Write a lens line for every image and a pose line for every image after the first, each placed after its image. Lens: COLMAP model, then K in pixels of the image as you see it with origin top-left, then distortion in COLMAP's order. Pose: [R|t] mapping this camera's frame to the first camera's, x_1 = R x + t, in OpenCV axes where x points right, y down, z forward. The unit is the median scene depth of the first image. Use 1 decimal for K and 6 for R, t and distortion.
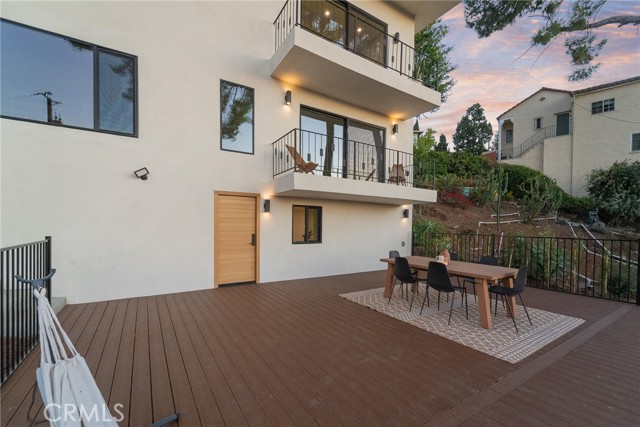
lens RADIAL K [[269.4, 0, 312.2], [0, 269.4, 231.9], [0, 0, 1]] dist [-0.002213, -0.000132]
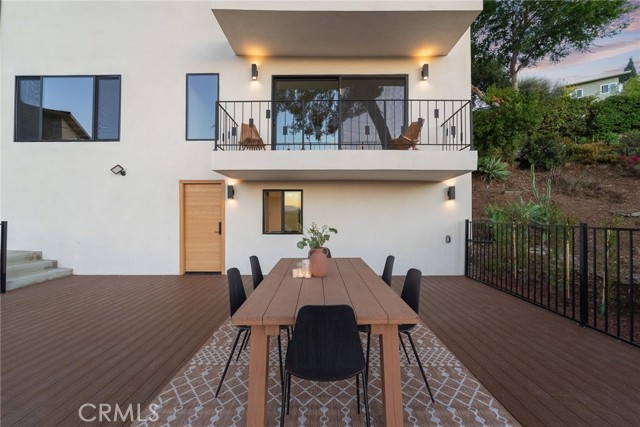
lens RADIAL K [[254.8, 0, 318.0], [0, 254.8, 215.2], [0, 0, 1]] dist [-0.000549, -0.000024]
pose [[0.843035, -0.015282, -0.537642, 0.560318], [-0.004691, 0.999349, -0.035760, 0.013219], [0.537838, 0.032669, 0.842415, 0.418371]]
